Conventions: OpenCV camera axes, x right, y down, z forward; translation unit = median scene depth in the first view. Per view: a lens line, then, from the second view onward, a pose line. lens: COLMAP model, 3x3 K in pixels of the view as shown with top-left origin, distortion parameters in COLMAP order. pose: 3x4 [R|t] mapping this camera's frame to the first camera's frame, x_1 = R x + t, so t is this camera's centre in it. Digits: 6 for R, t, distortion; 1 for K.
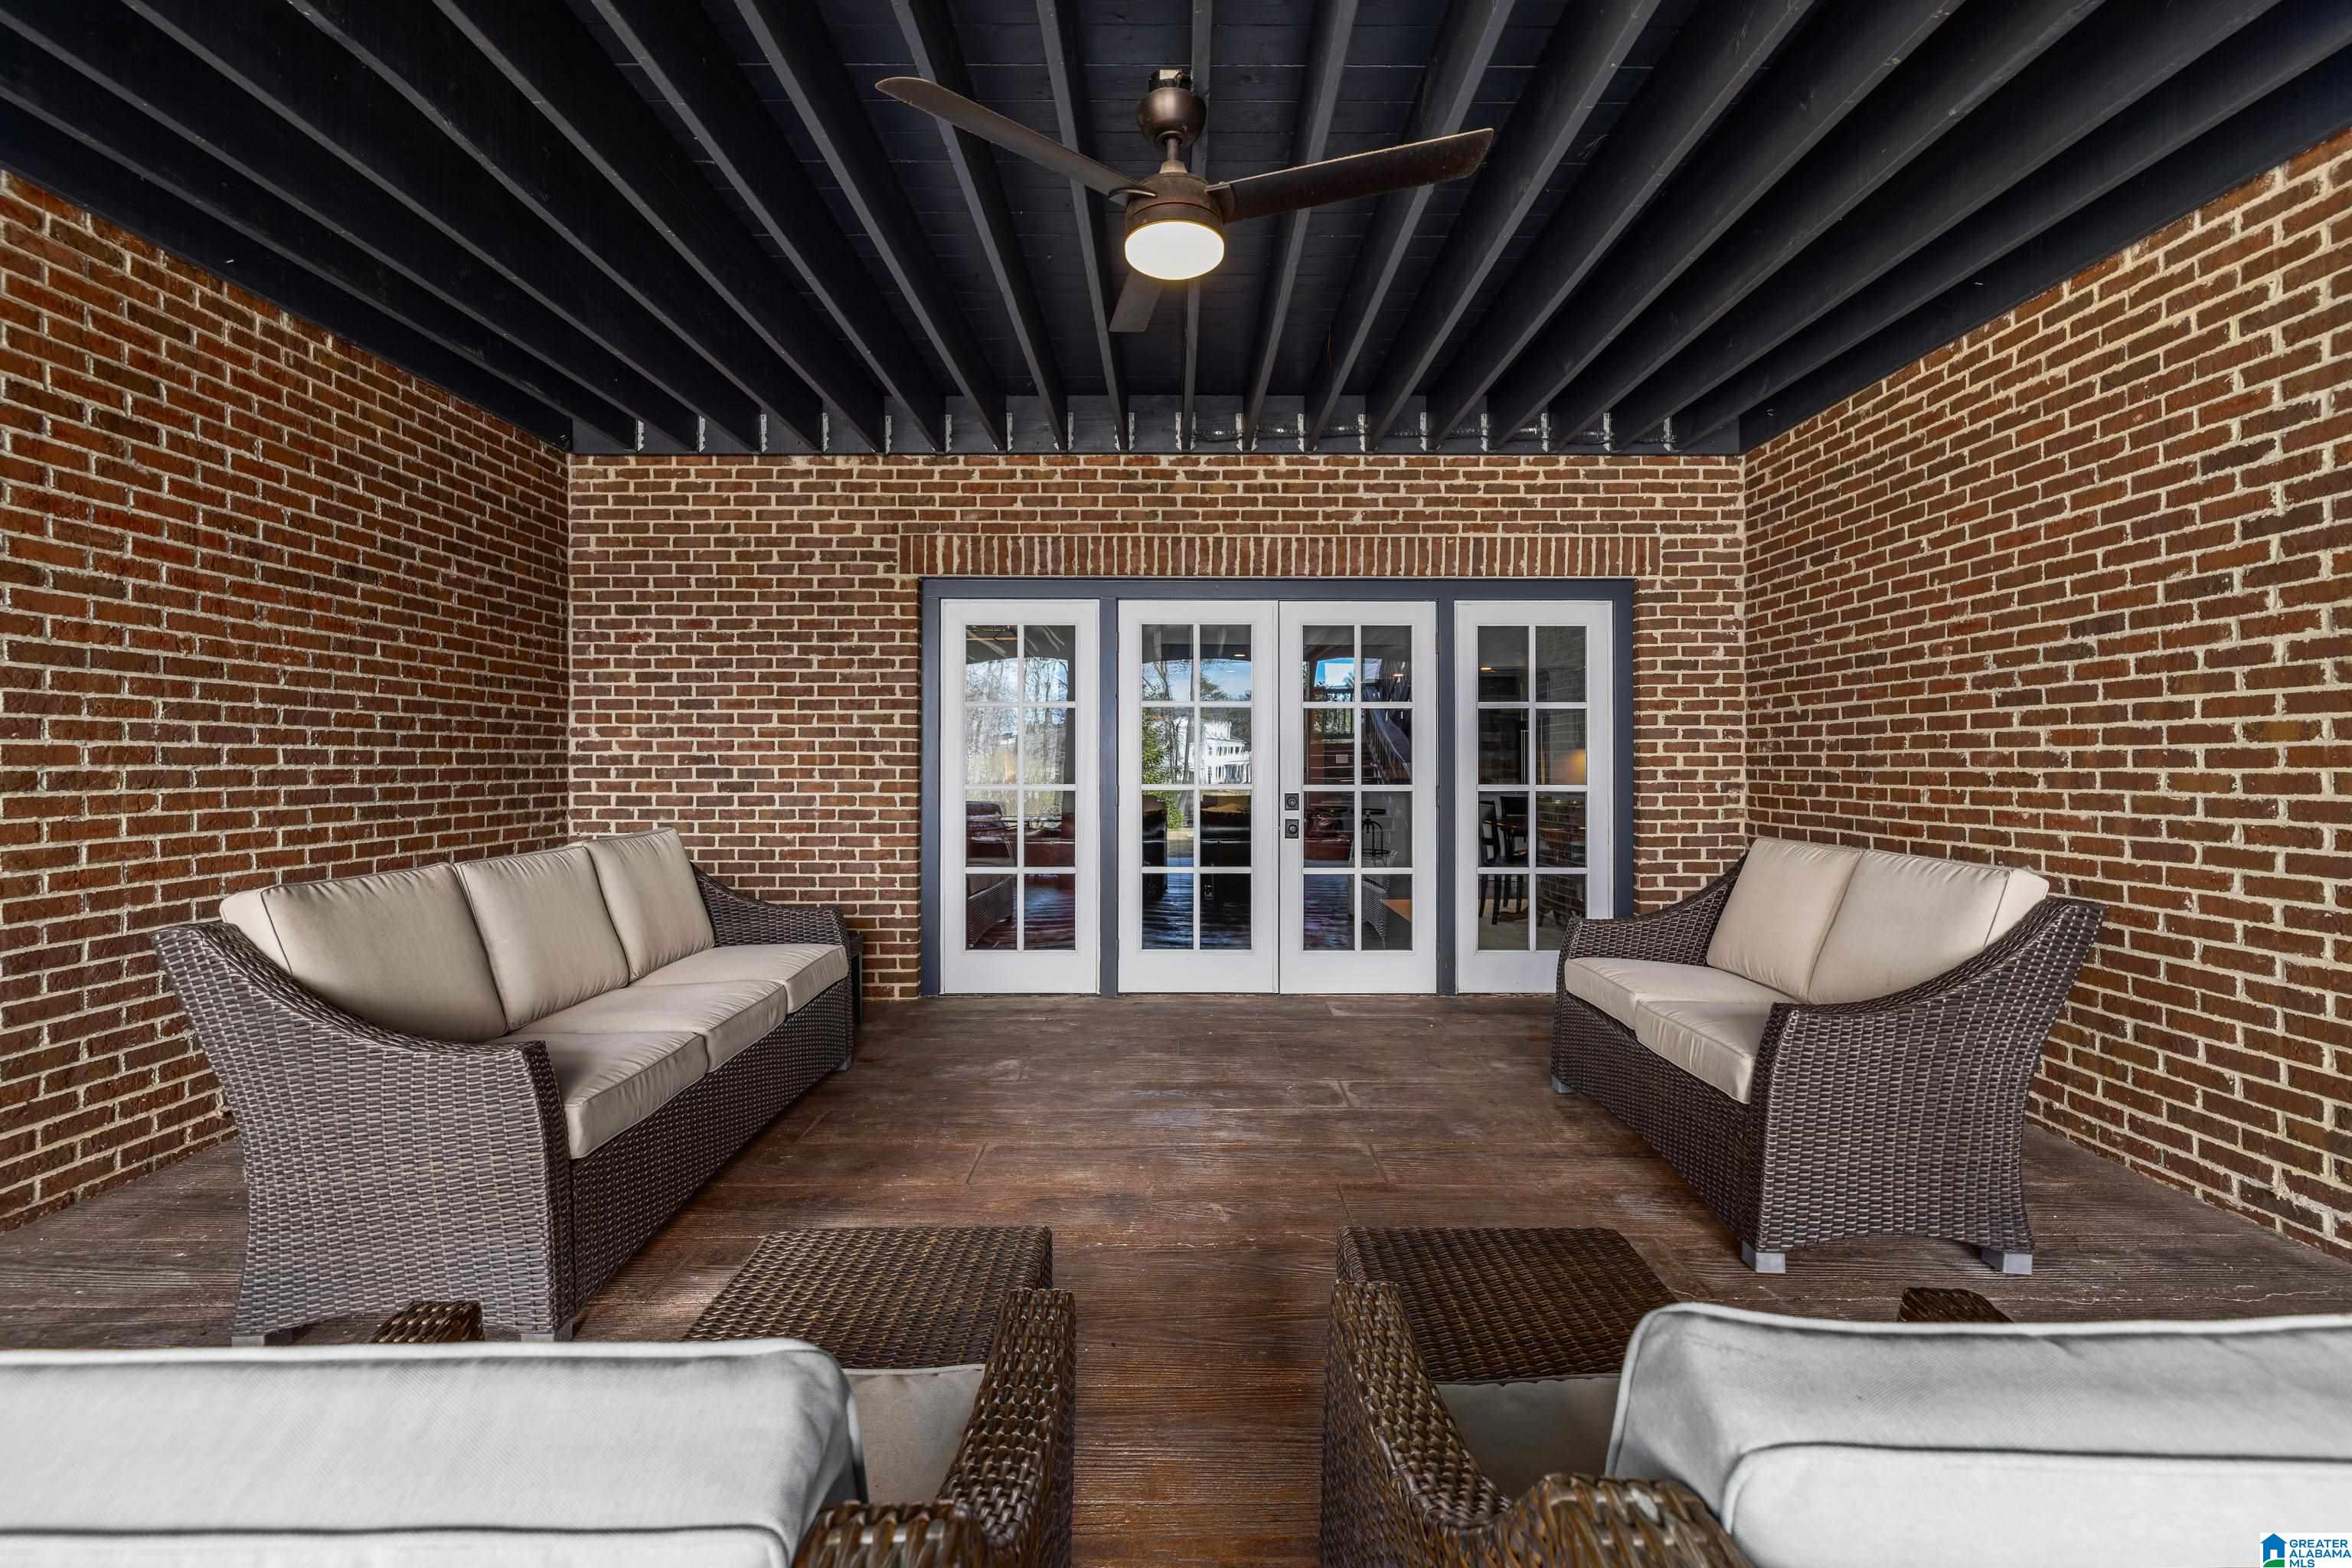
lens RADIAL K [[1577.5, 0, 1176.0], [0, 1577.5, 784.0], [0, 0, 1]] dist [-0.004757, -0.000139]
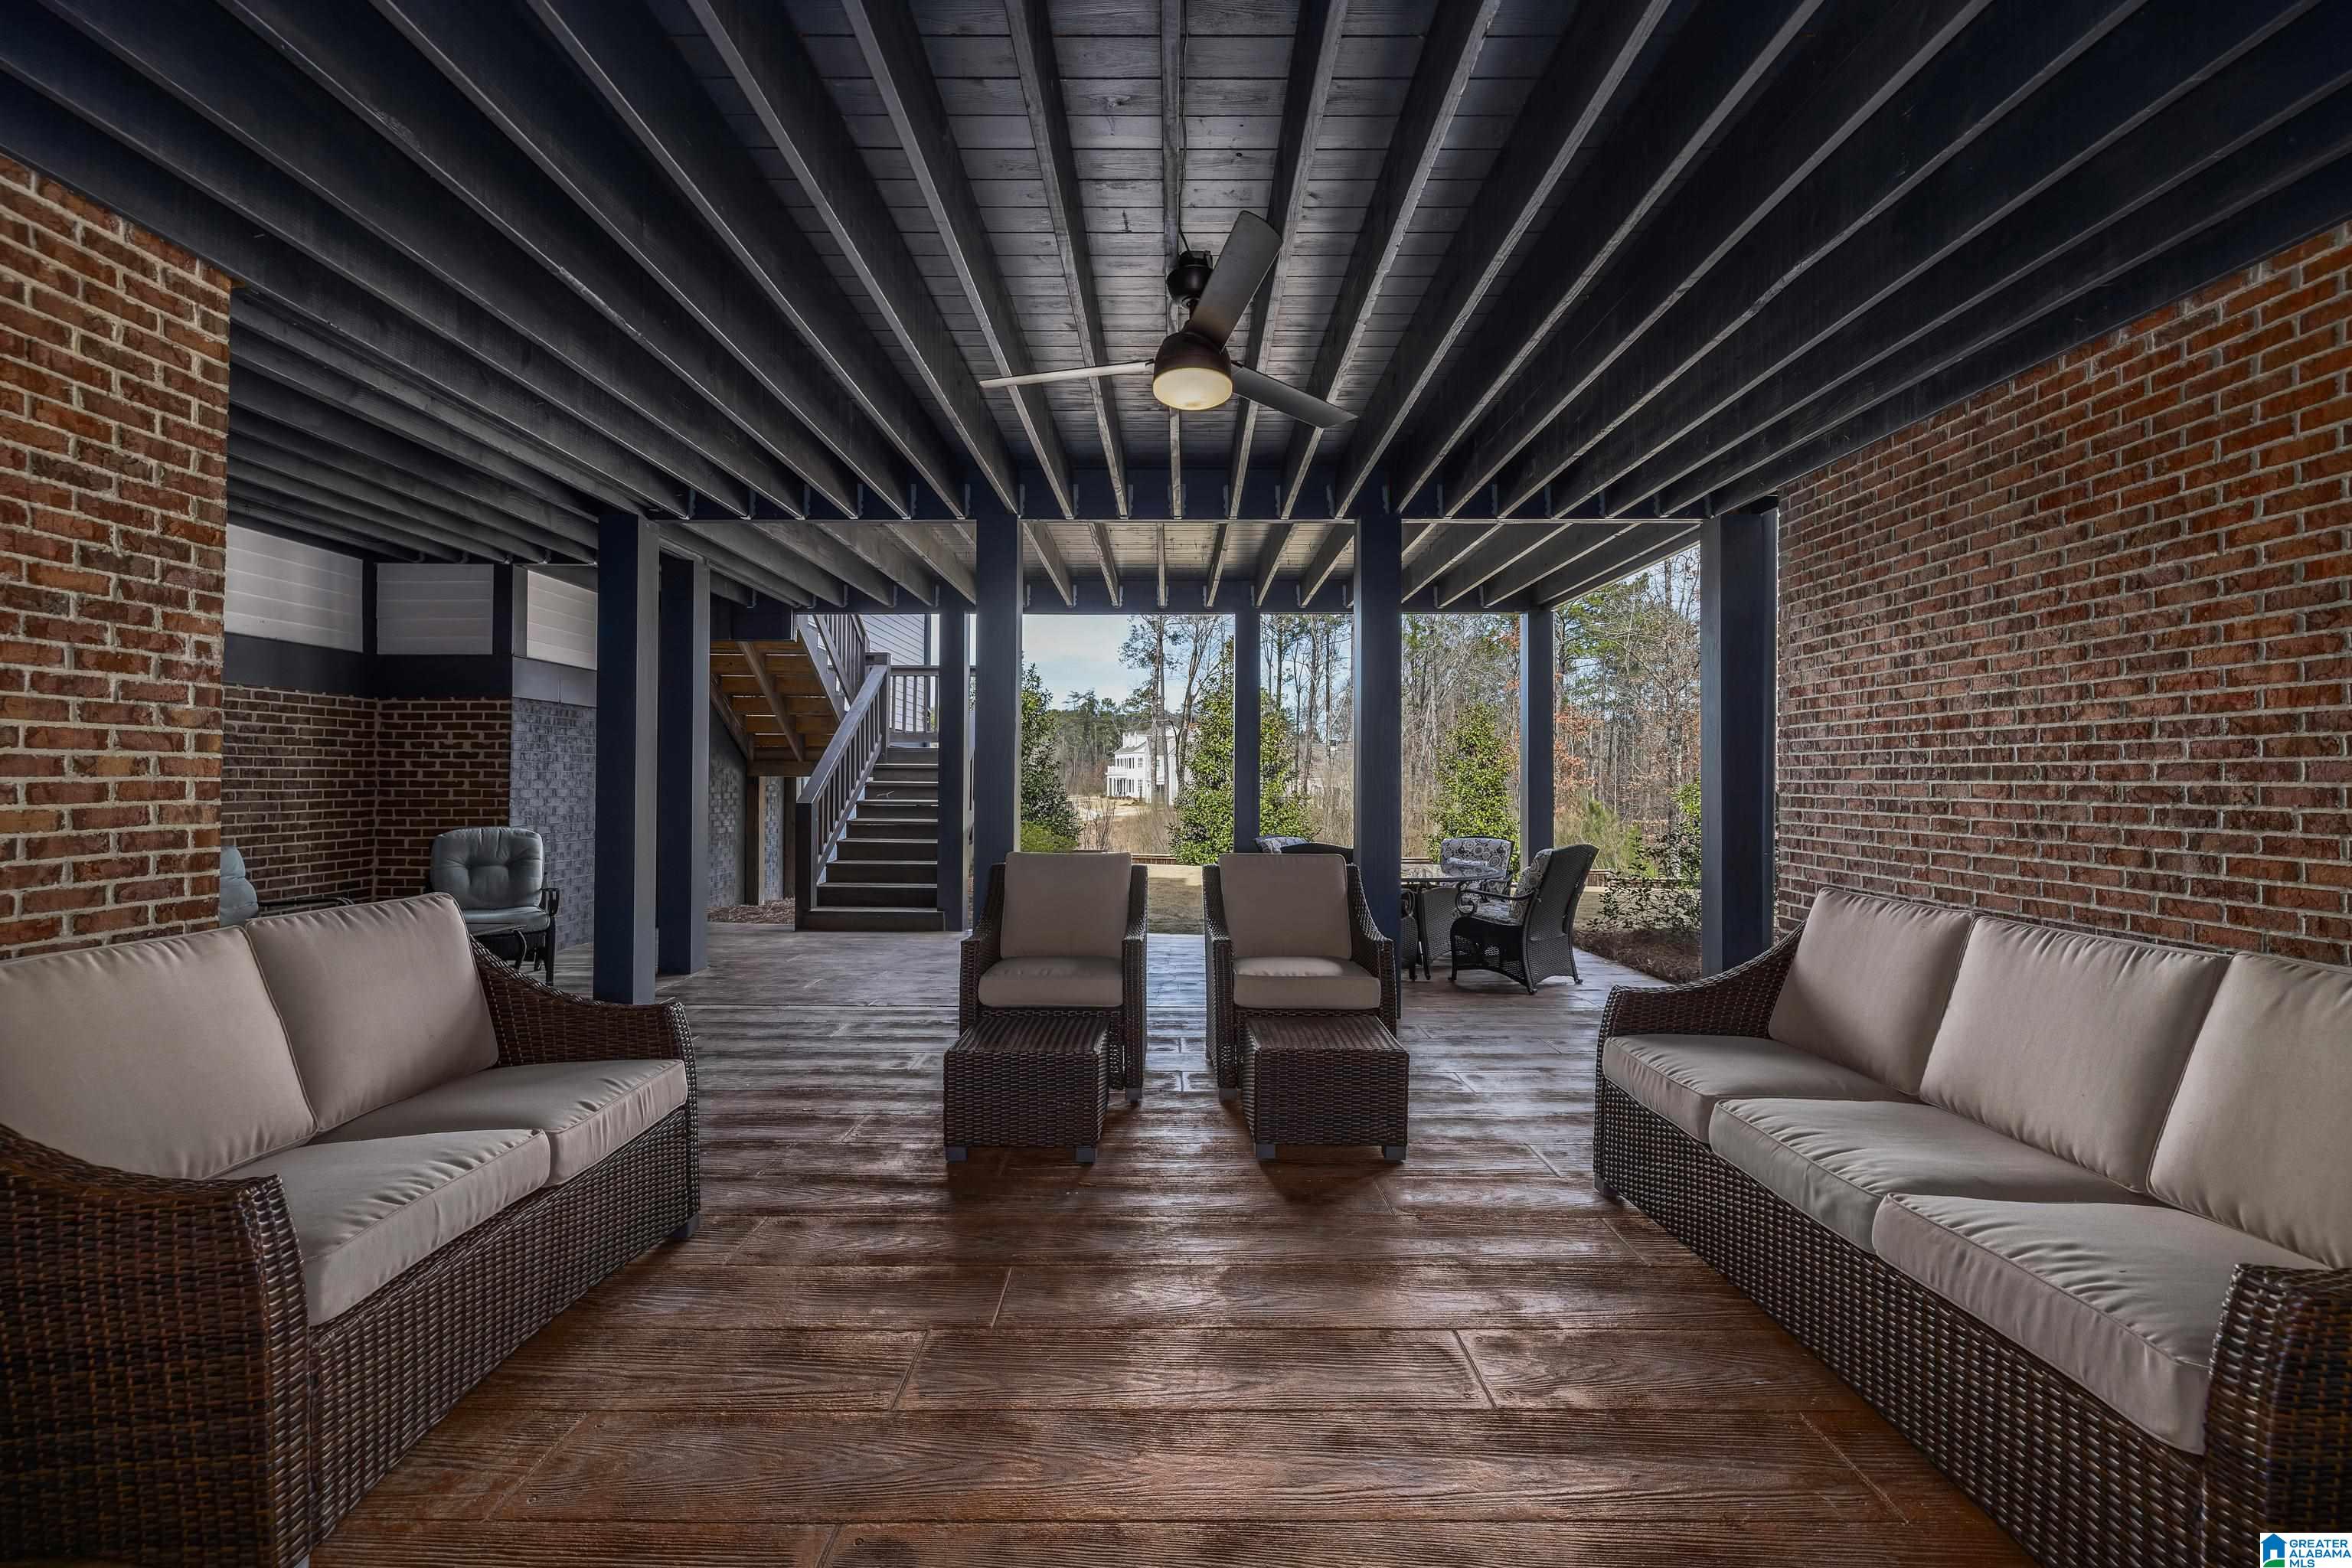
lens RADIAL K [[990.2, 0, 1170.4], [0, 990.2, 742.1], [0, 0, 1]] dist [-0.000451, -0.000024]
pose [[-0.999971, 0.003848, 0.006619, 0.009865], [0.003672, 0.999648, -0.026290, -0.029580], [-0.006718, -0.026265, -0.999632, 1.626709]]
